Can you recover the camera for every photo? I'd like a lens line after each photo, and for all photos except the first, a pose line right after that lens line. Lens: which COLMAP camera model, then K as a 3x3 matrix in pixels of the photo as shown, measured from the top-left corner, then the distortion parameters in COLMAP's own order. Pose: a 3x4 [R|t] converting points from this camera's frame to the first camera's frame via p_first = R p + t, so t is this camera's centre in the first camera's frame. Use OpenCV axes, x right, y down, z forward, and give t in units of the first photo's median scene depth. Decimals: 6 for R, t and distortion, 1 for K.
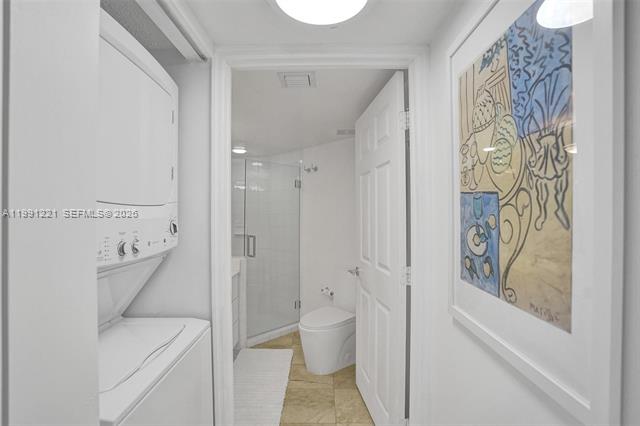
lens RADIAL K [[305.3, 0, 321.7], [0, 305.3, 218.8], [0, 0, 1]] dist [-0.069010, 0.027593]
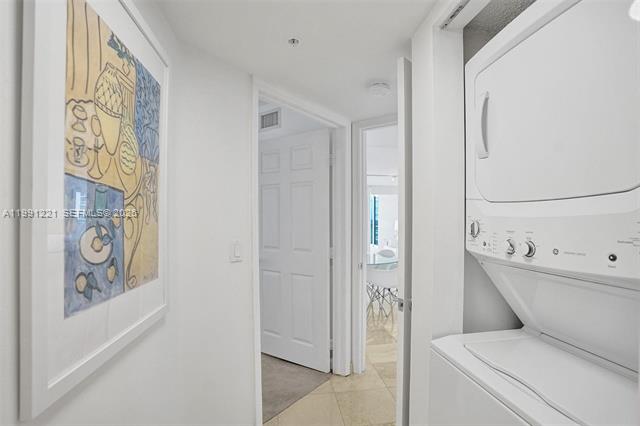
lens RADIAL K [[305.3, 0, 321.7], [0, 305.3, 218.8], [0, 0, 1]] dist [-0.069010, 0.027593]
pose [[-0.990120, 0.005095, -0.140127, 0.051687], [0.003710, 0.999942, 0.010143, -0.001619], [0.140170, 0.009523, -0.990082, 1.973584]]
